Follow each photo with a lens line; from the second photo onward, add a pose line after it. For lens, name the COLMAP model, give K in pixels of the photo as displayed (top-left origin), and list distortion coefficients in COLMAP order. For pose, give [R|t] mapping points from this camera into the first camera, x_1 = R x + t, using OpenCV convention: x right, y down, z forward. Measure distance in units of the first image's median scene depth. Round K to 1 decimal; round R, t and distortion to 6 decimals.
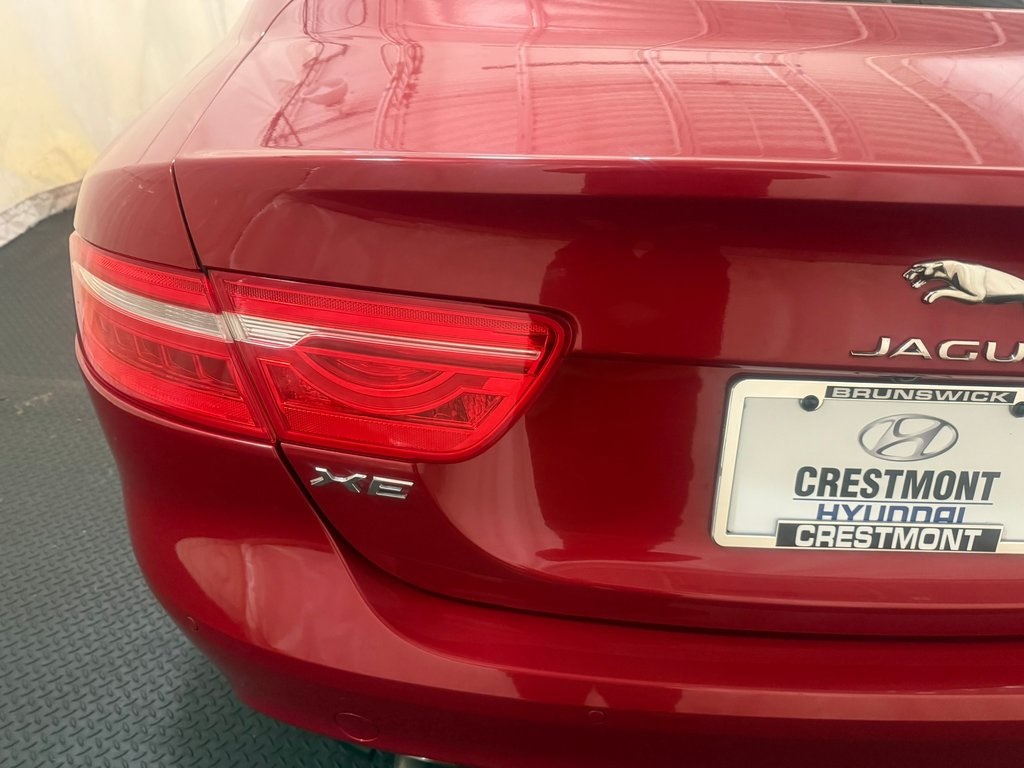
lens RADIAL K [[715.6, 0, 512.0], [0, 715.6, 382.1], [0, 0, 1]] dist [-0.003496, -0.006126]
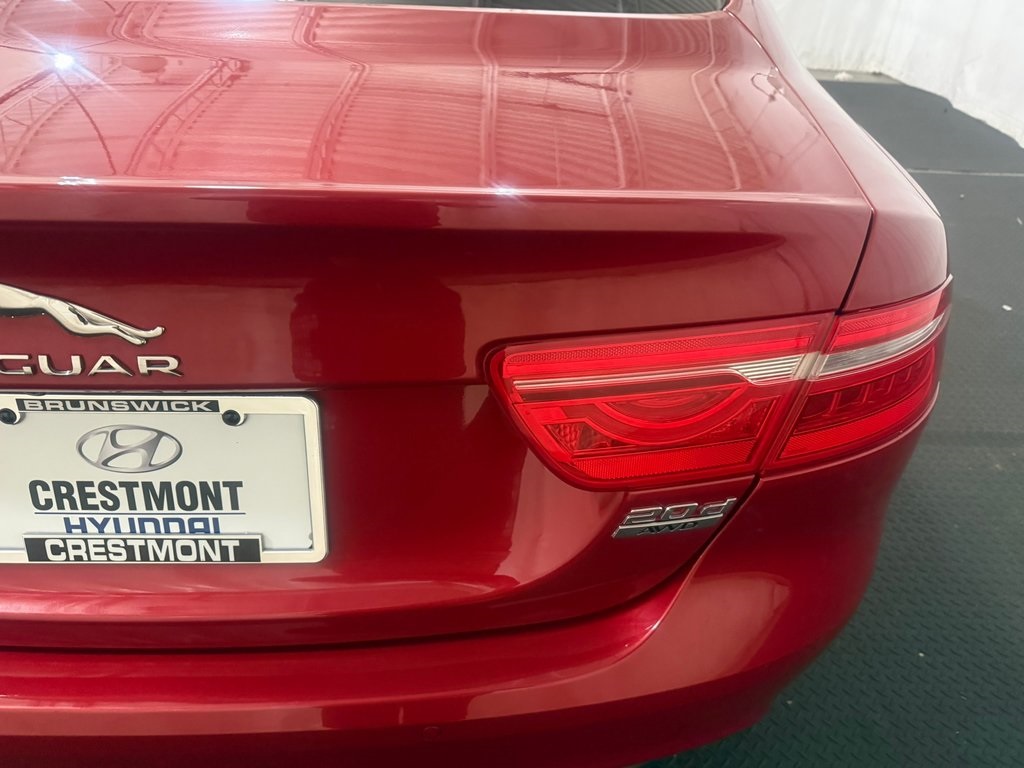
lens RADIAL K [[715.6, 0, 511.9], [0, 715.6, 384.6], [0, 0, 1]] dist [-0.003496, -0.006126]
pose [[0.999639, -0.023935, 0.012214, 1.044833], [0.024386, 0.998972, -0.038214, 0.037664], [-0.011287, 0.038498, 0.999195, -0.013882]]
